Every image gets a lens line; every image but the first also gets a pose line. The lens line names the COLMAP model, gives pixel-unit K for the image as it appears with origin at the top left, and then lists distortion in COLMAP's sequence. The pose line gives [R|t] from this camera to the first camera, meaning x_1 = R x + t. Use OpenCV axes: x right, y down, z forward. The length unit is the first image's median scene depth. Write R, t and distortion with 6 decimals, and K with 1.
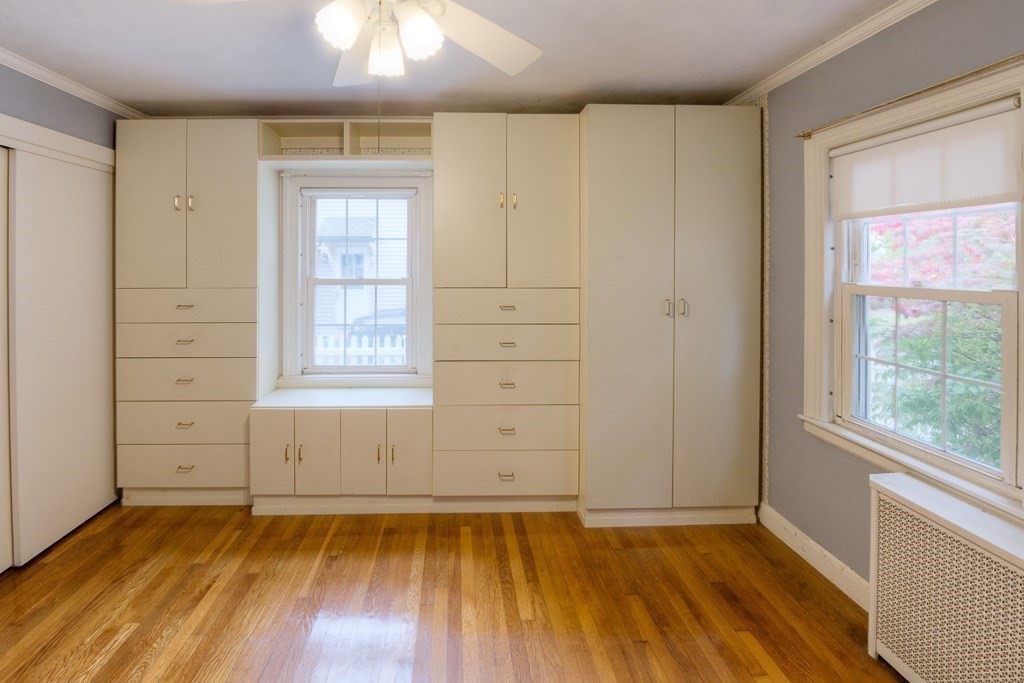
lens RADIAL K [[444.4, 0, 460.3], [0, 444.4, 262.6], [0, 0, 1]] dist [-0.014494, -0.000531]
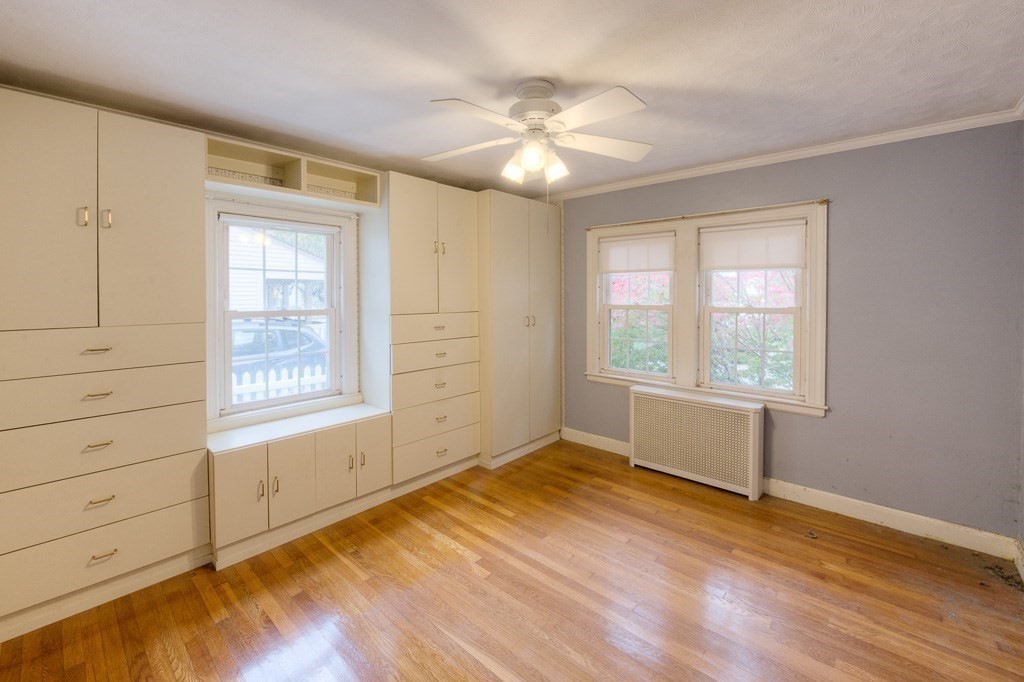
lens RADIAL K [[415.8, 0, 512.6], [0, 415.8, 298.1], [0, 0, 1]] dist [-0.017300, -0.000150]
pose [[0.687293, -0.006433, 0.726352, -0.665370], [0.001401, 0.999971, 0.007531, 0.002635], [-0.726379, -0.004158, 0.687282, -0.023458]]
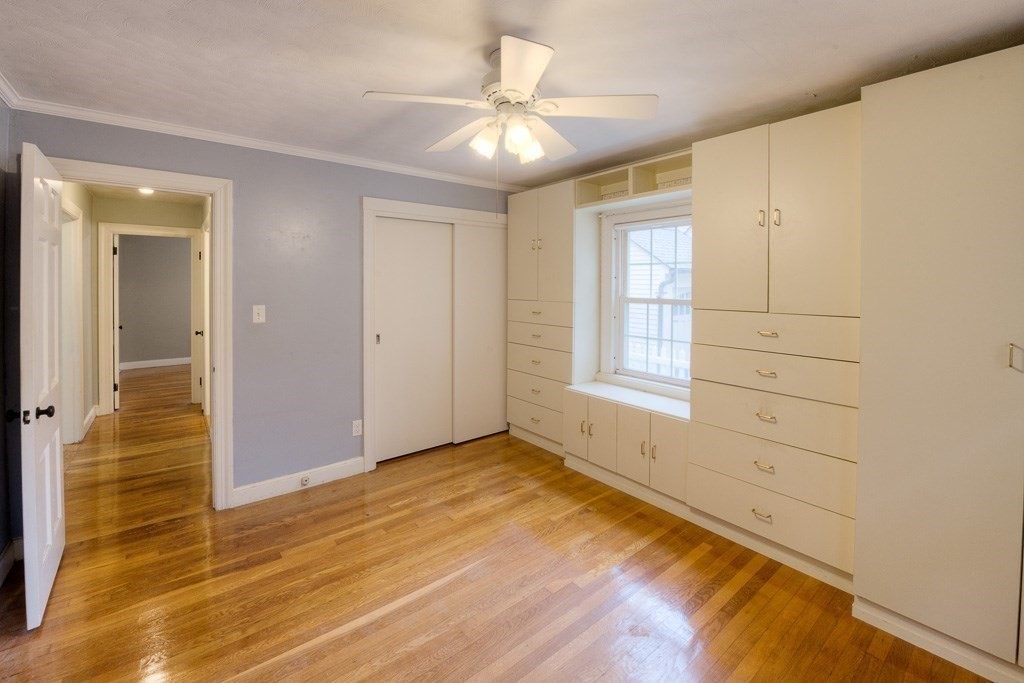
lens RADIAL K [[424.5, 0, 511.0], [0, 424.5, 281.2], [0, 0, 1]] dist [-0.001987, -0.005615]
pose [[0.619805, 0.001493, -0.784755, 0.475042], [-0.003874, 0.999992, -0.001158, -0.006138], [0.784747, 0.003758, 0.619805, 0.034795]]
